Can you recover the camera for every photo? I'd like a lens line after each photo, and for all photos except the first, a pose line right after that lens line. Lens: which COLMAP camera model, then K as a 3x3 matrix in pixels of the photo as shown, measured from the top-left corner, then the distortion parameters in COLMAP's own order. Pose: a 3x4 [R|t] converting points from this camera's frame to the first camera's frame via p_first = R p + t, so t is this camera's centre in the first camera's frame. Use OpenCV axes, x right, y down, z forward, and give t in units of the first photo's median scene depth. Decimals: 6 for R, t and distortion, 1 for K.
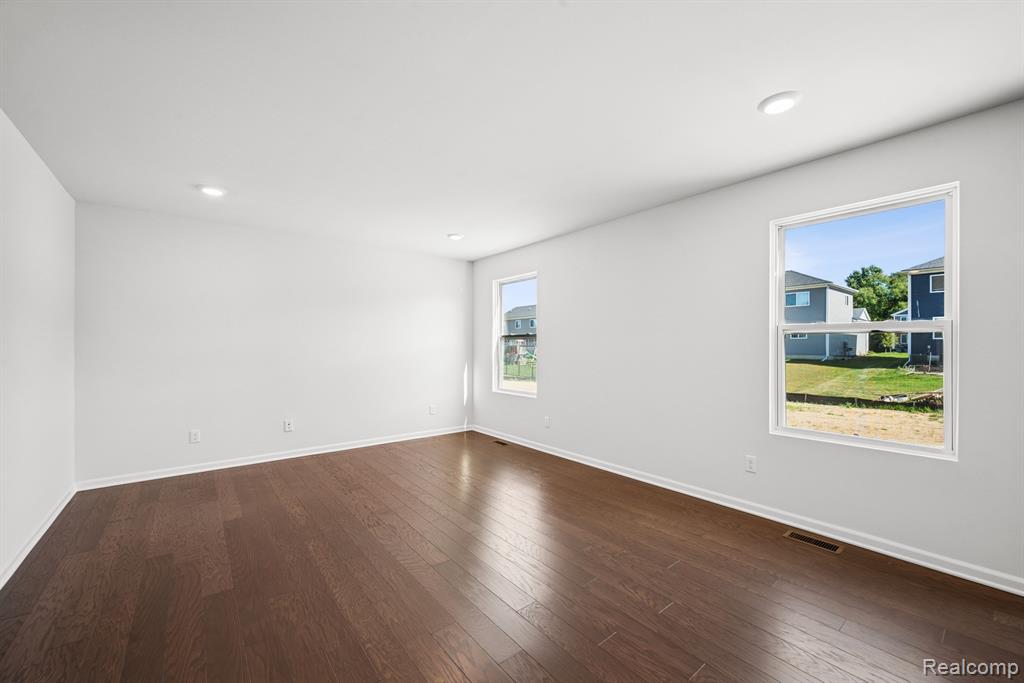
lens RADIAL K [[407.9, 0, 512.0], [0, 407.9, 341.5], [0, 0, 1]] dist [-0.001543, -0.000142]
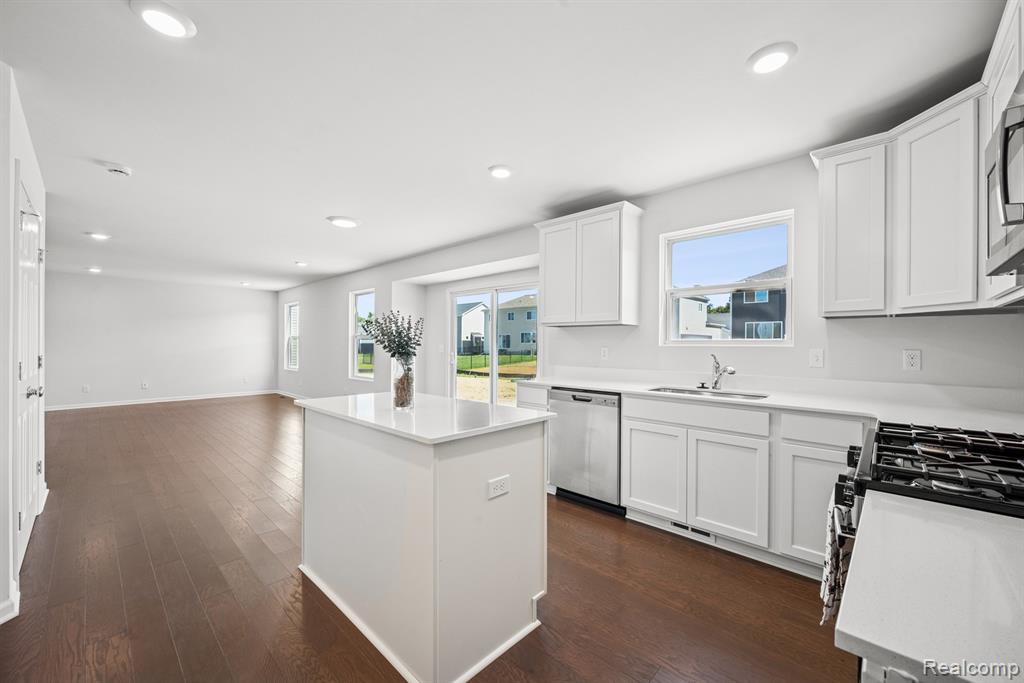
lens RADIAL K [[407.9, 0, 512.0], [0, 407.9, 341.5], [0, 0, 1]] dist [-0.001543, -0.000142]
pose [[0.989453, 0.003208, 0.144819, 0.516445], [-0.004236, 0.999968, 0.006791, -0.009133], [-0.144792, -0.007333, 0.989435, -0.659709]]
